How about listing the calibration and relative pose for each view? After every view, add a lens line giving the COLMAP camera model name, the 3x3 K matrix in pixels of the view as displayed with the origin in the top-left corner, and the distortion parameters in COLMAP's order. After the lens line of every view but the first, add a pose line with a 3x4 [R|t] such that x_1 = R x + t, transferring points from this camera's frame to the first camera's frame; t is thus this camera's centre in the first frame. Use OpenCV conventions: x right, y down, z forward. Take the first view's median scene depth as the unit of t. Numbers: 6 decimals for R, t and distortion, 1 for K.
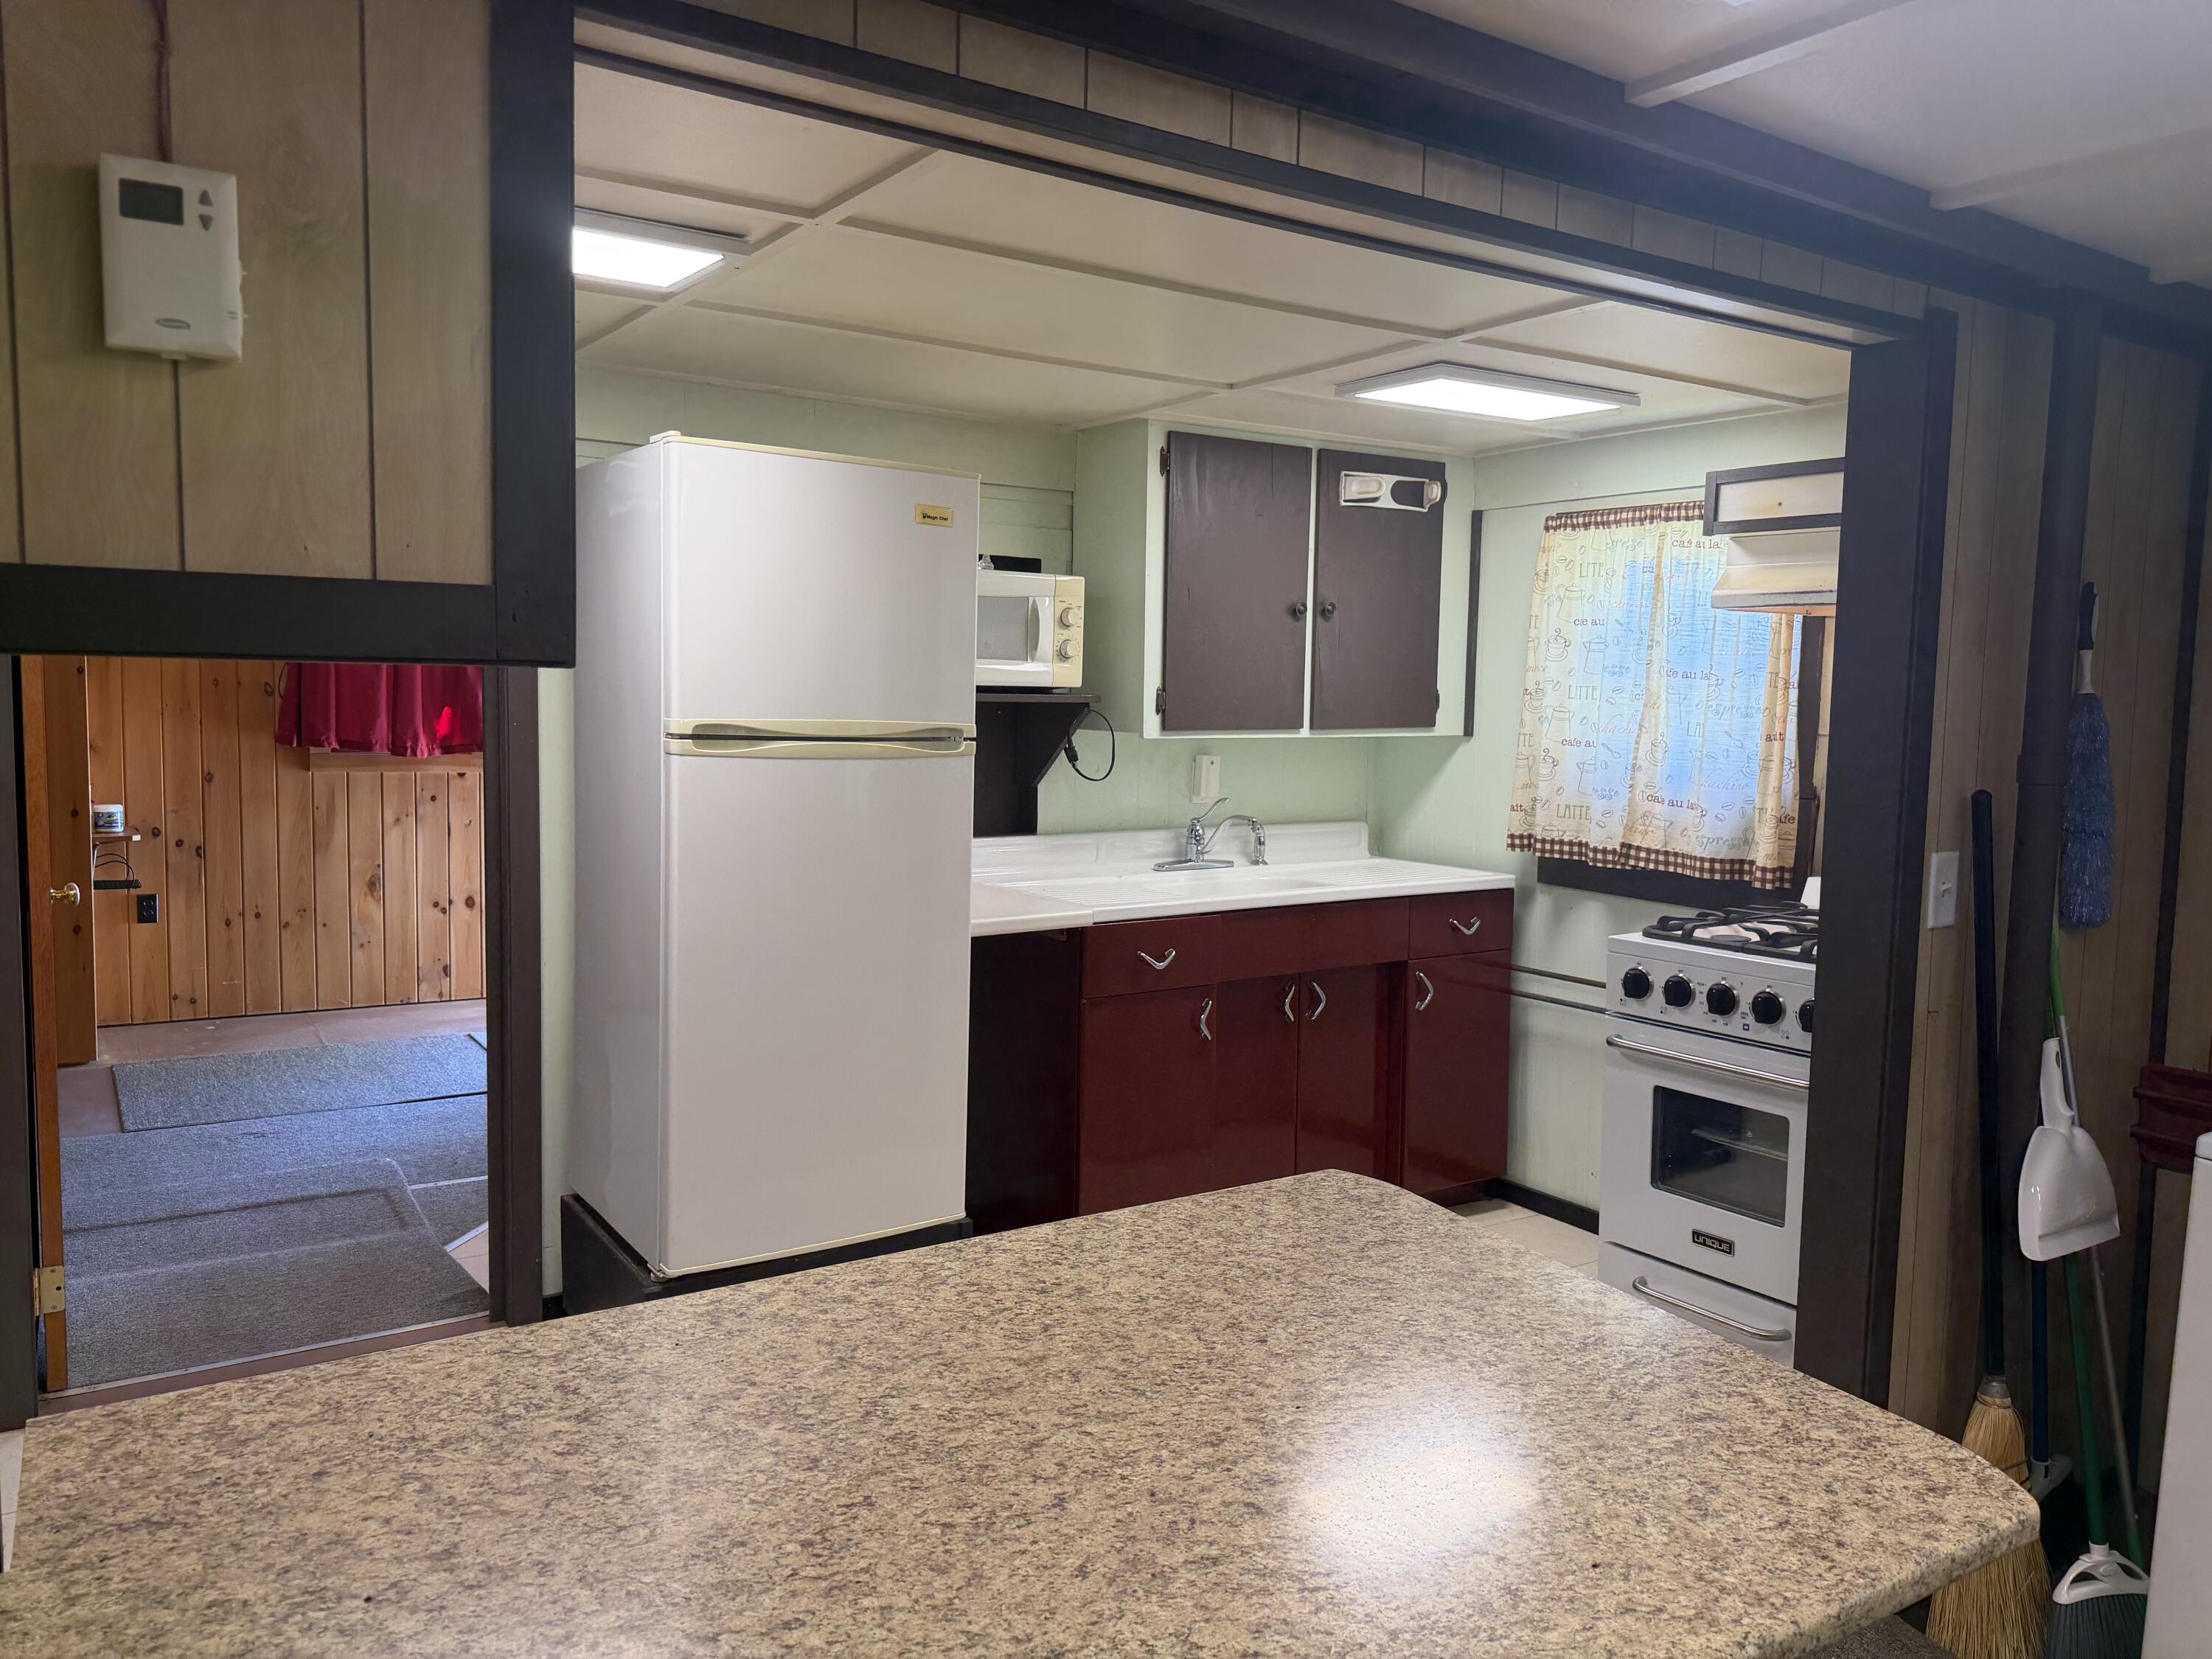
lens RADIAL K [[1573.0, 0, 1104.6], [0, 1573.0, 826.9], [0, 0, 1]] dist [0.078236, 0.000666]
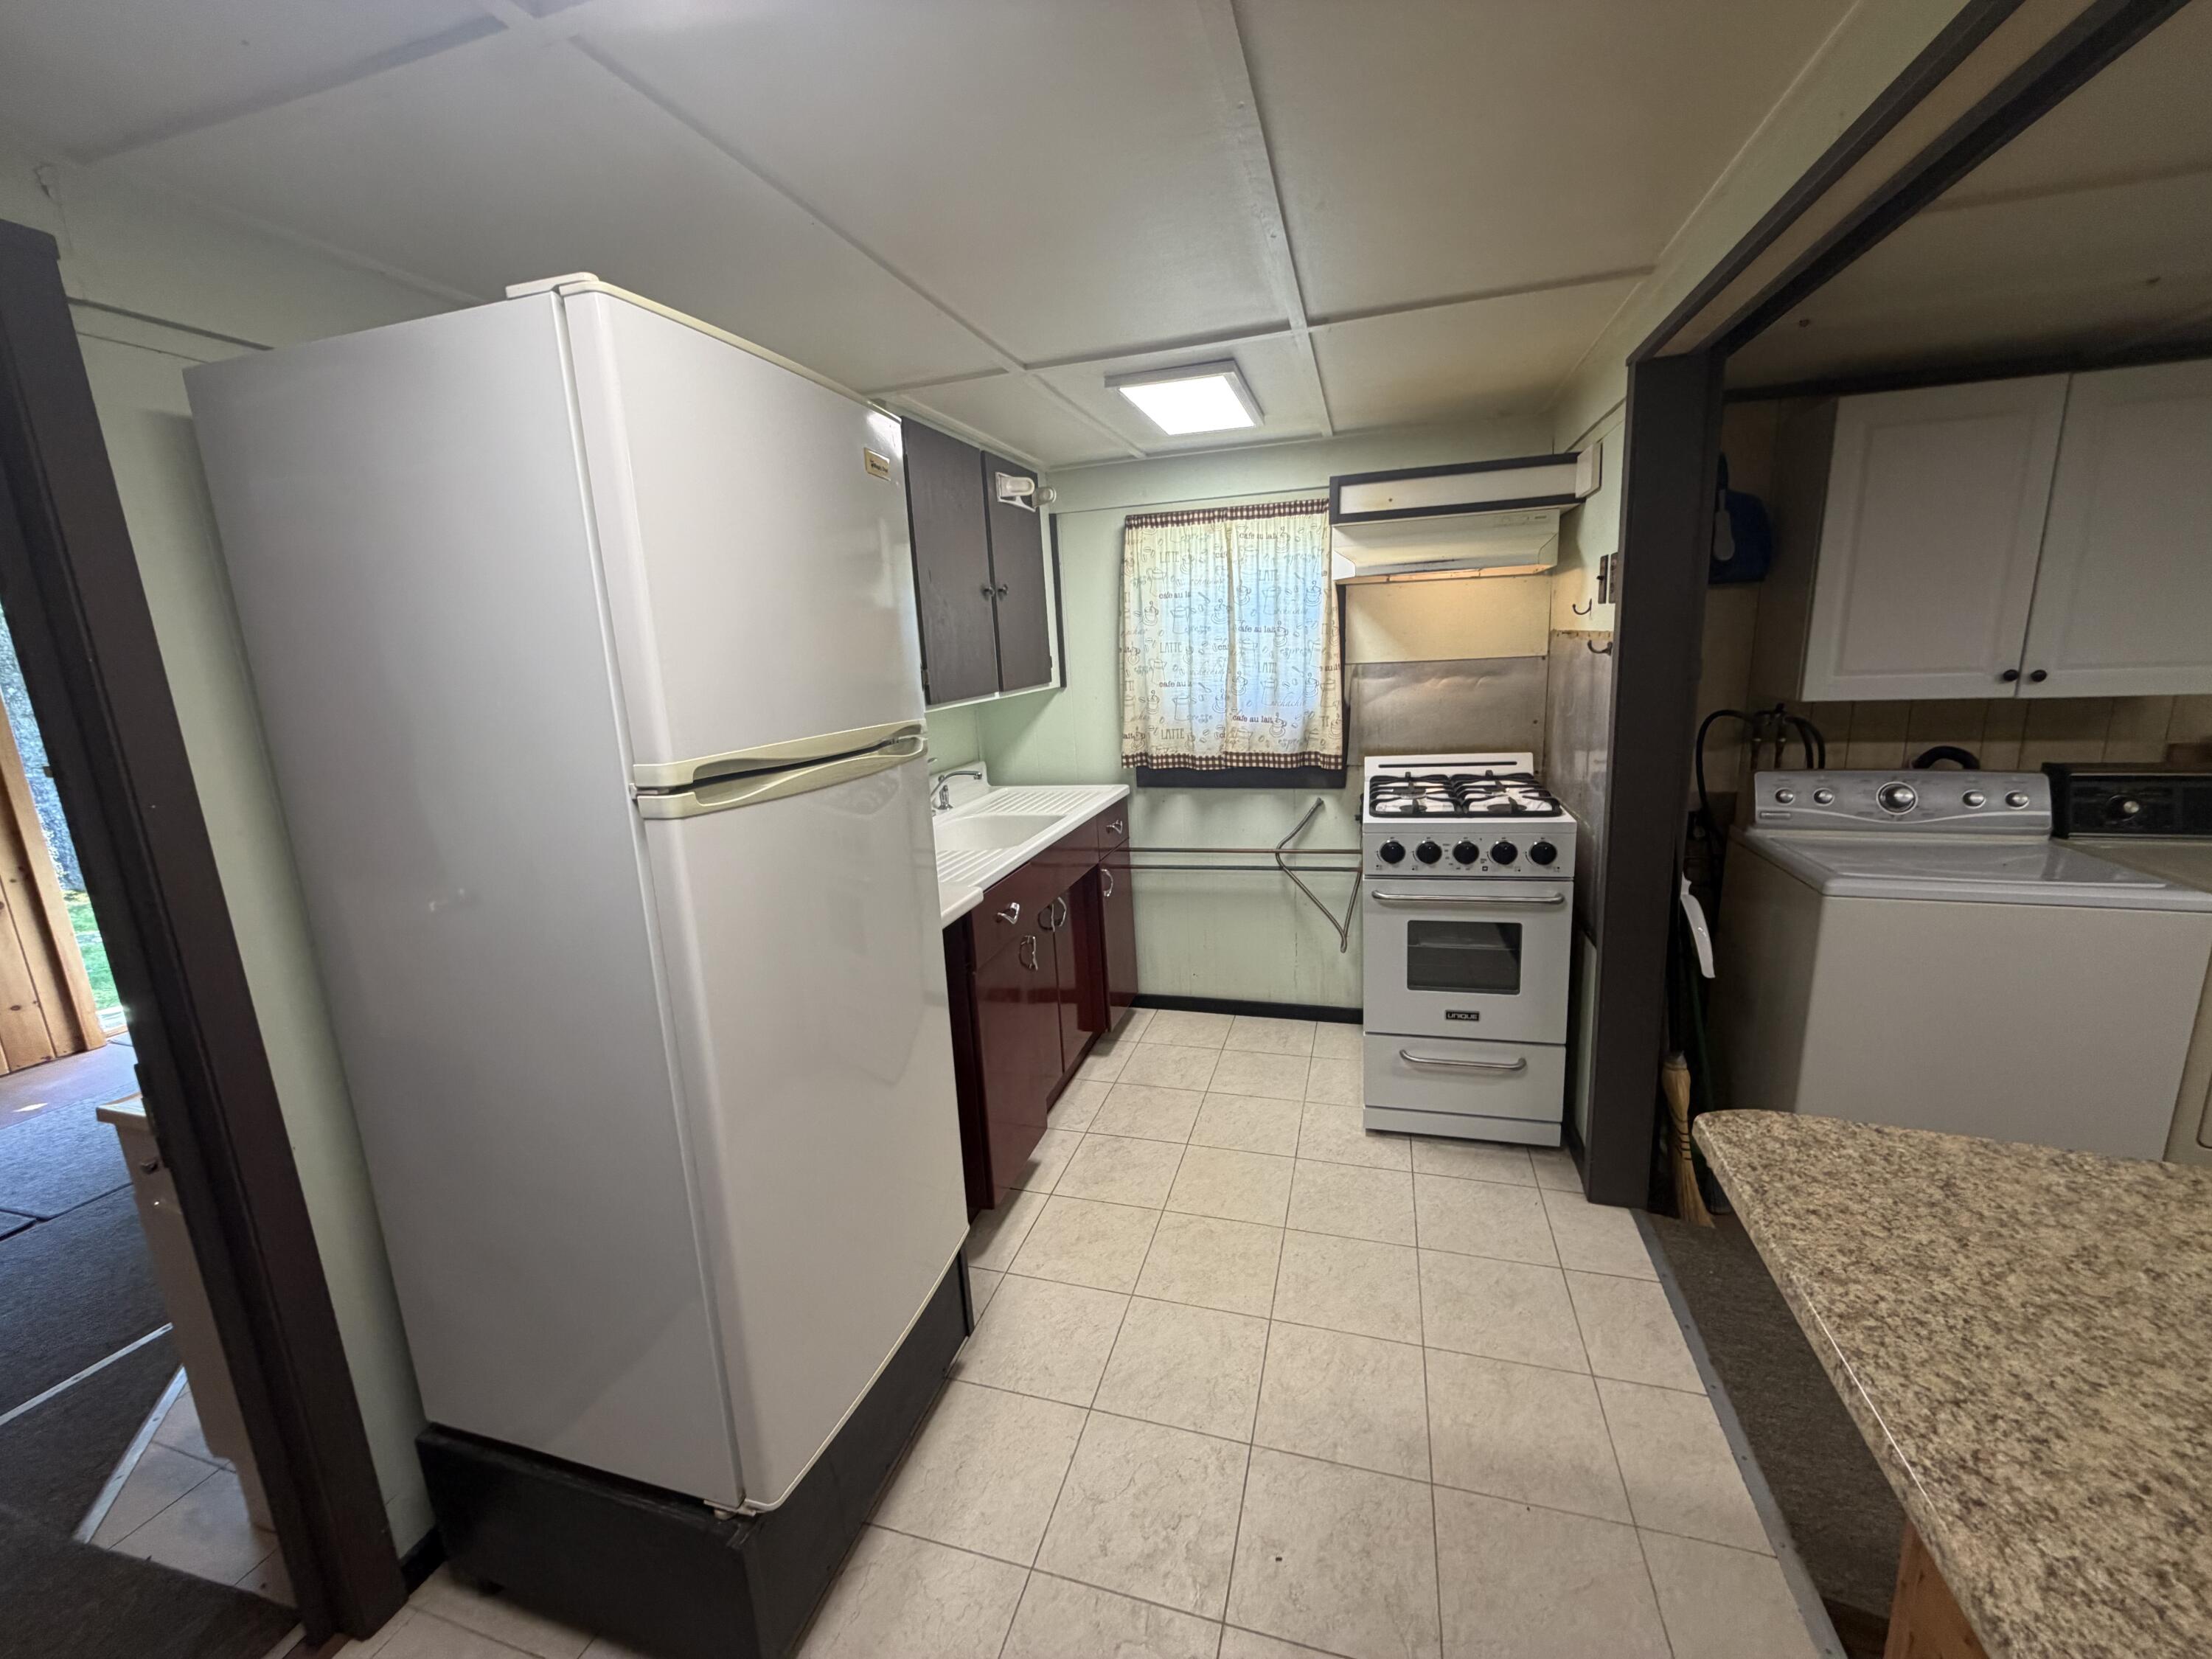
lens RADIAL K [[887.3, 0, 1103.7], [0, 887.3, 829.4], [0, 0, 1]] dist [0.003641, -0.000195]
pose [[0.772150, -0.188861, 0.606726, -0.276988], [0.124303, 0.981257, 0.147250, -0.056462], [-0.623164, -0.038281, 0.781154, 0.476053]]
